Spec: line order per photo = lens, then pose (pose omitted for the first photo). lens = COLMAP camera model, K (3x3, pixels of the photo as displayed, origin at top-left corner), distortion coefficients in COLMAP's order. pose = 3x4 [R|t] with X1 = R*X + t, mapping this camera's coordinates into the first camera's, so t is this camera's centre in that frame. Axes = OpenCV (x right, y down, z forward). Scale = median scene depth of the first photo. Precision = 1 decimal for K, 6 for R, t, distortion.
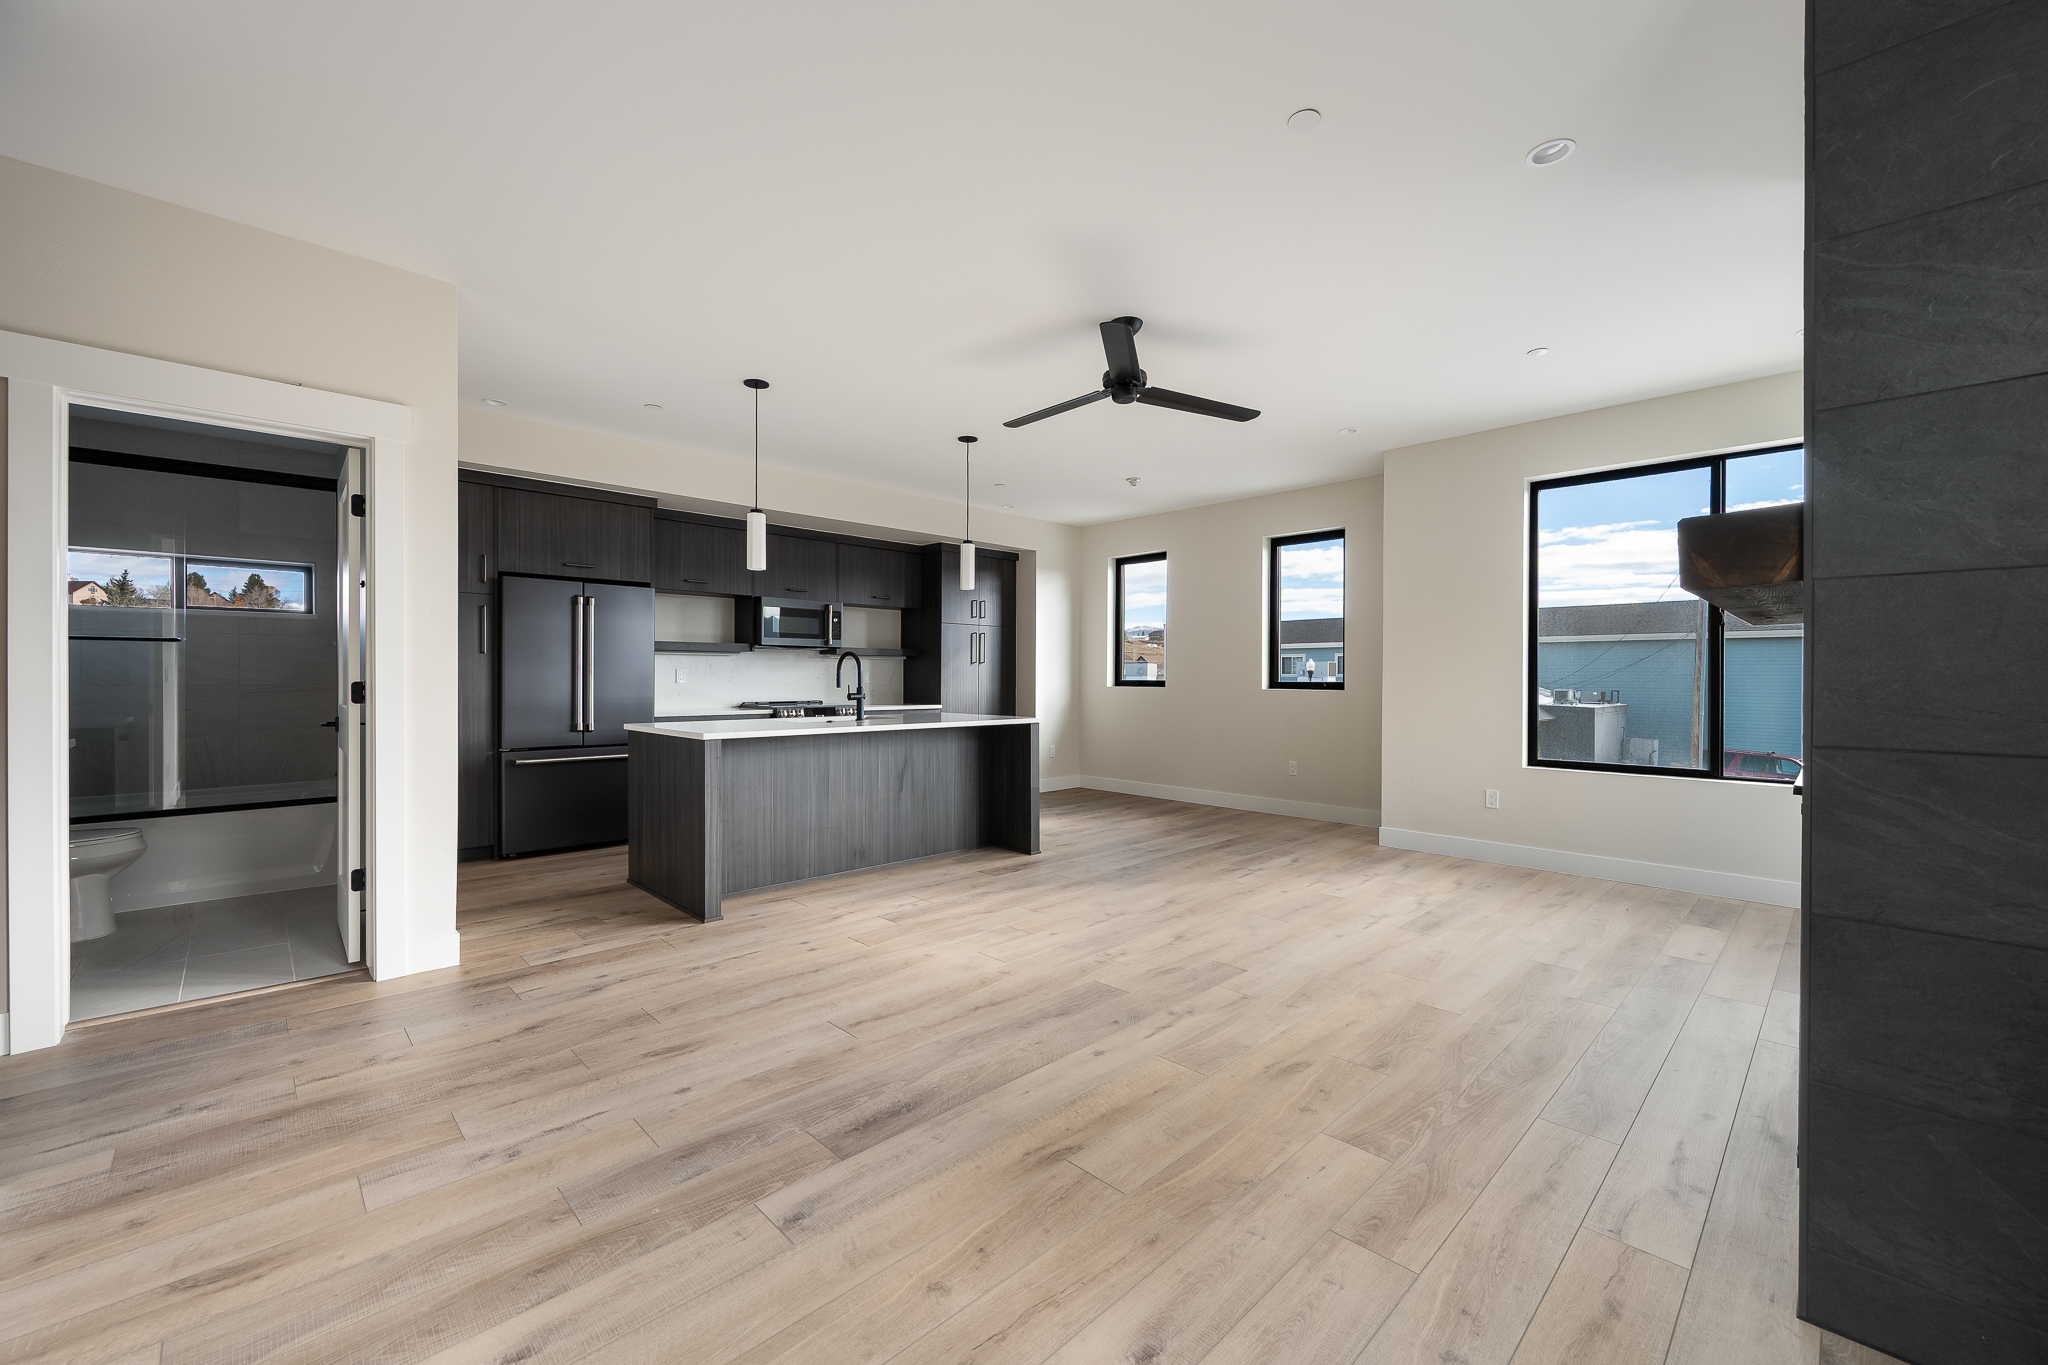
lens RADIAL K [[795.7, 0, 1024.0], [0, 795.7, 682.5], [0, 0, 1]] dist [0.000908, 0.000281]
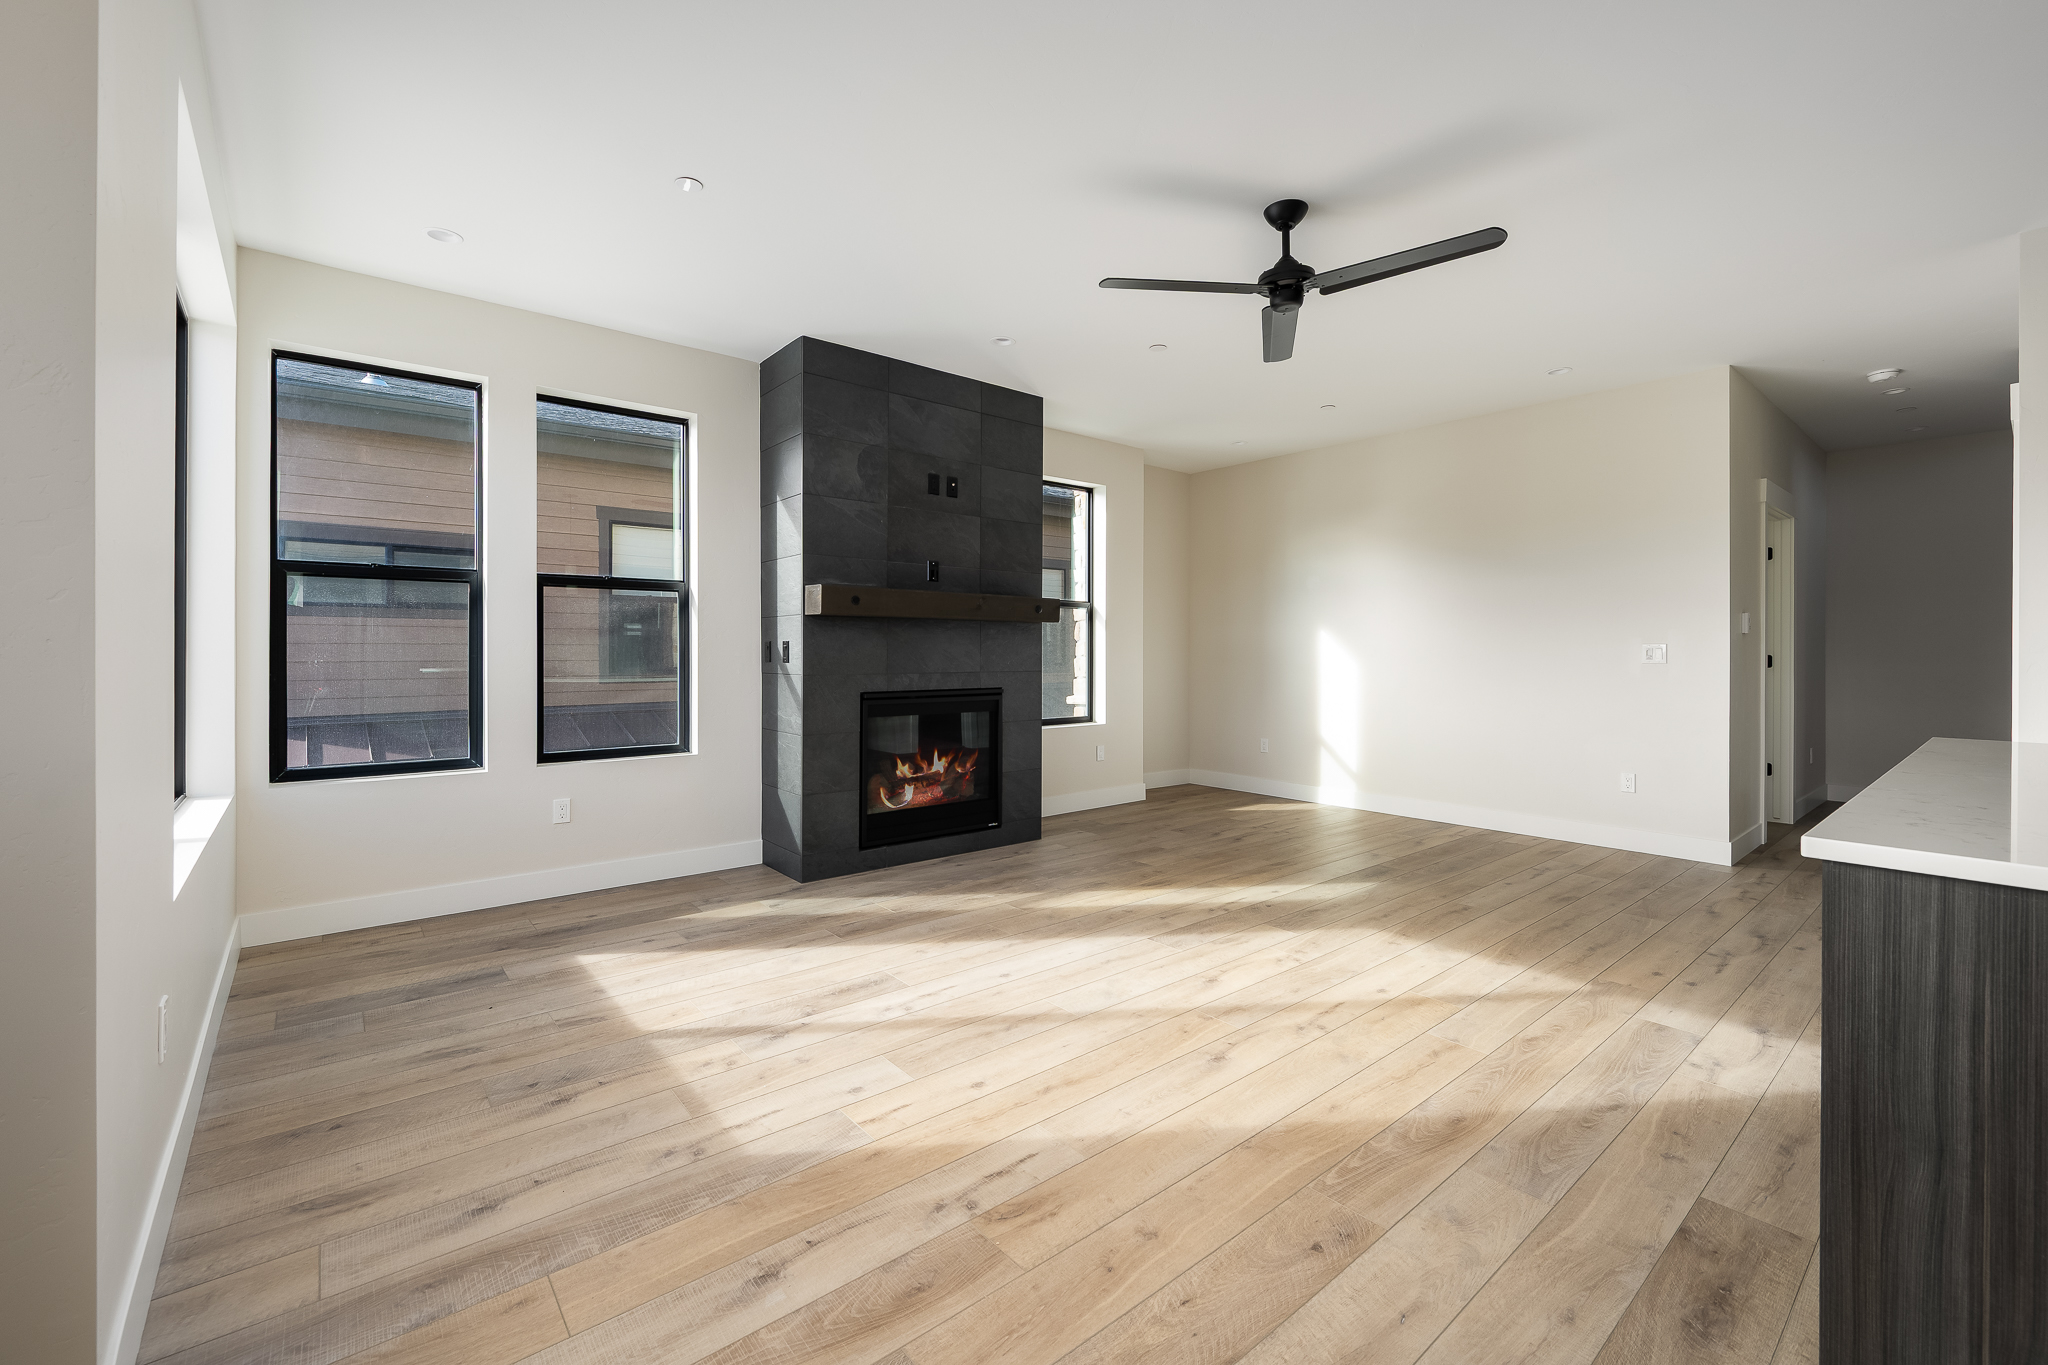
lens RADIAL K [[840.4, 0, 1035.8], [0, 840.4, 630.1], [0, 0, 1]] dist [-0.000067, -0.000361]
pose [[-0.998320, -0.001423, 0.057921, 0.340685], [-0.002630, 0.999781, -0.020767, -0.004399], [-0.057879, -0.020885, -0.998105, 1.962827]]
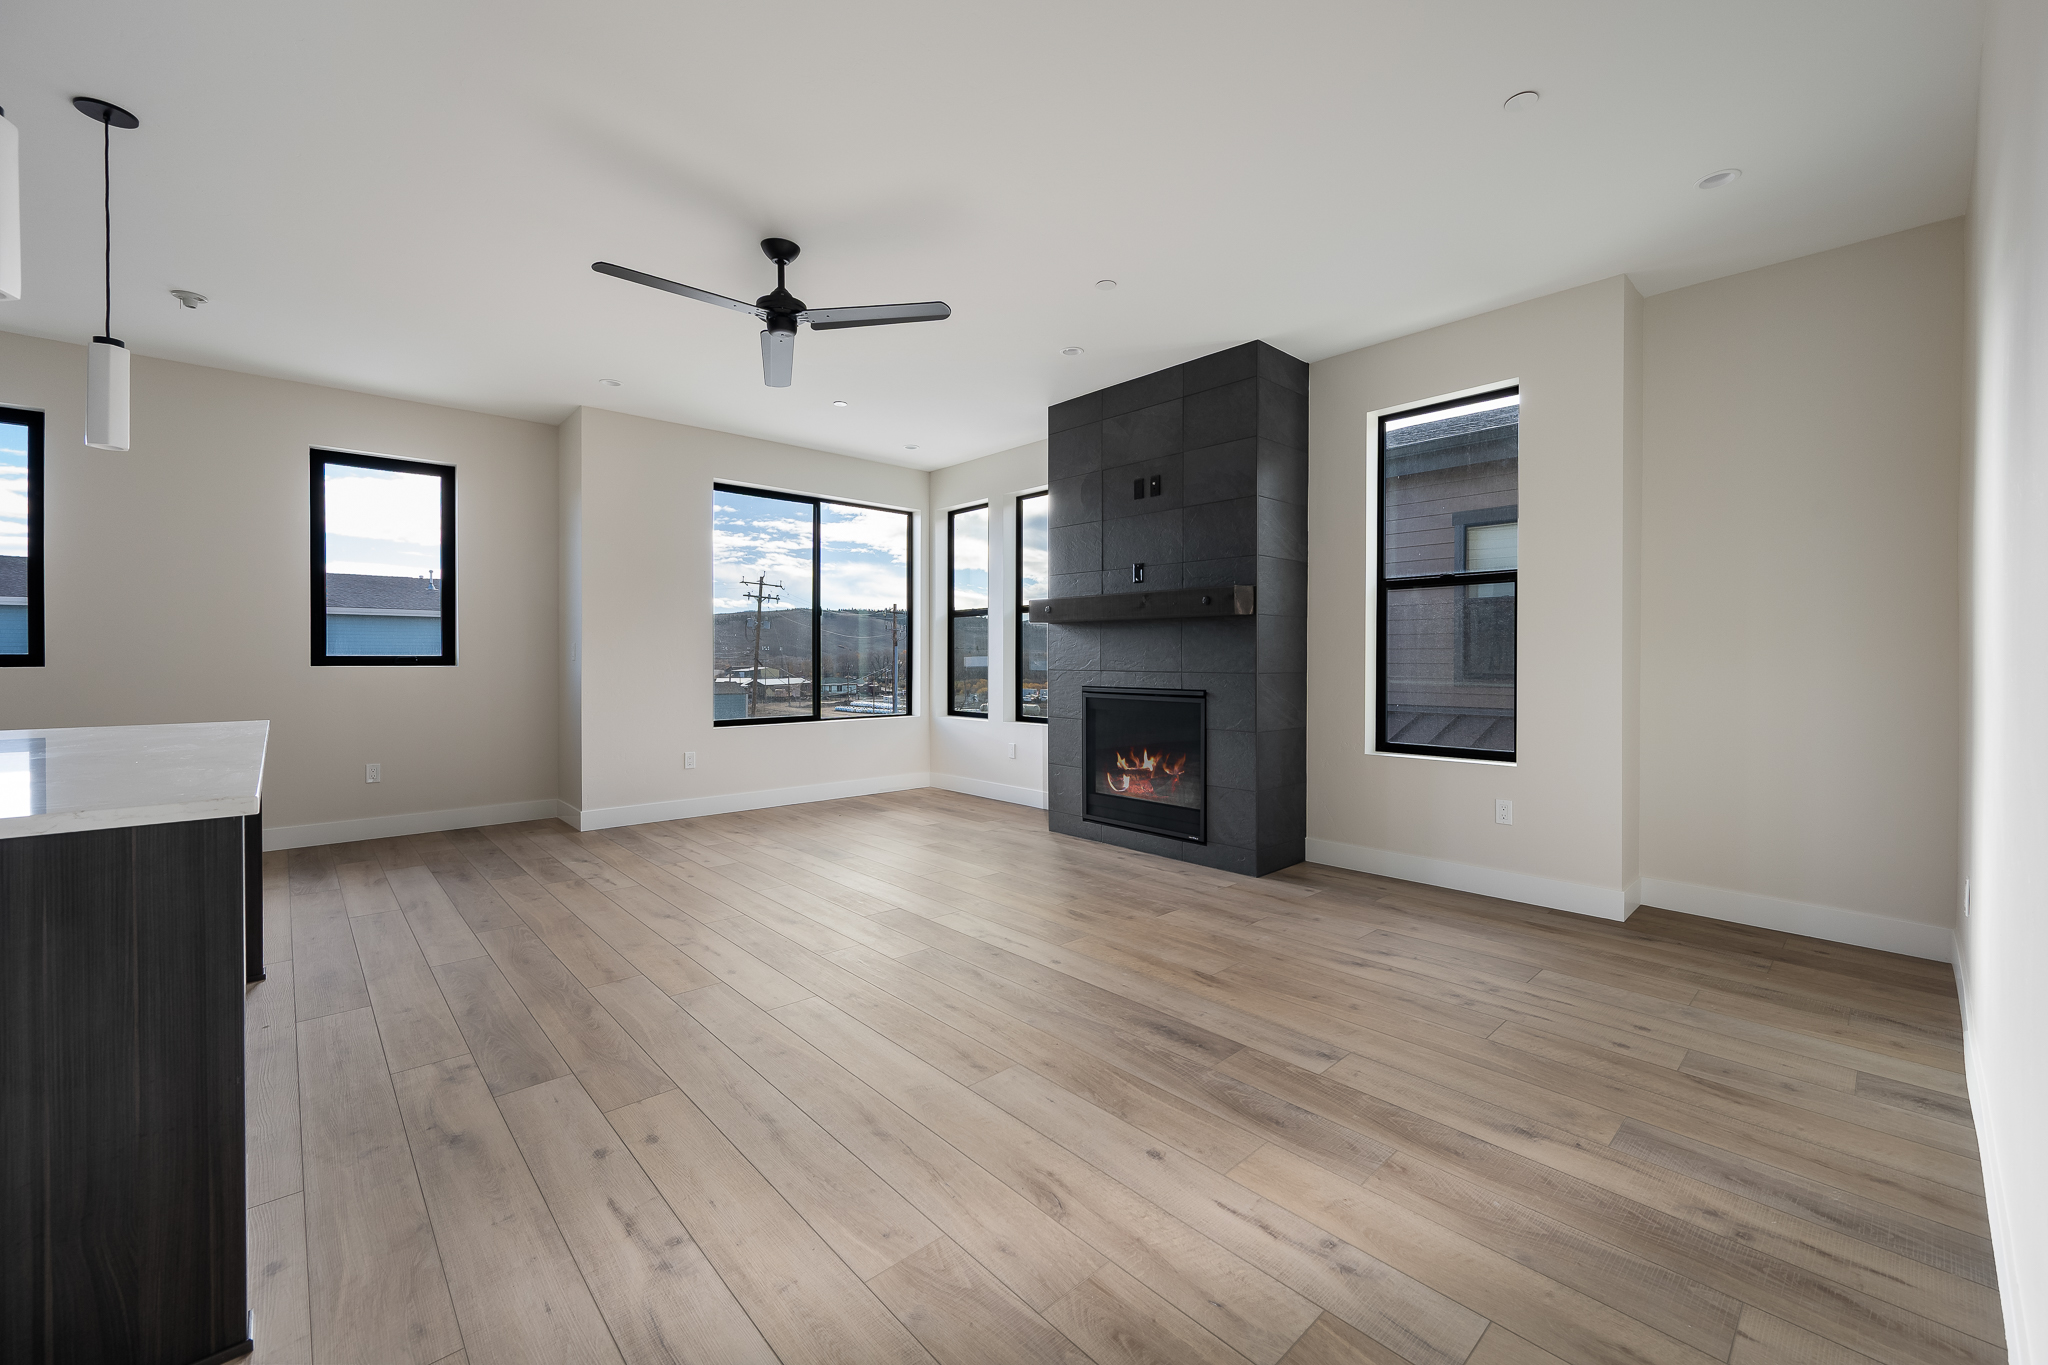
lens RADIAL K [[837.2, 0, 1049.3], [0, 837.2, 687.8], [0, 0, 1]] dist [-0.001147, -0.000072]
pose [[0.009023, -0.037425, 0.999259, -0.838681], [0.006346, 0.999281, 0.037369, 0.008610], [-0.999939, 0.006004, 0.009254, 0.734804]]
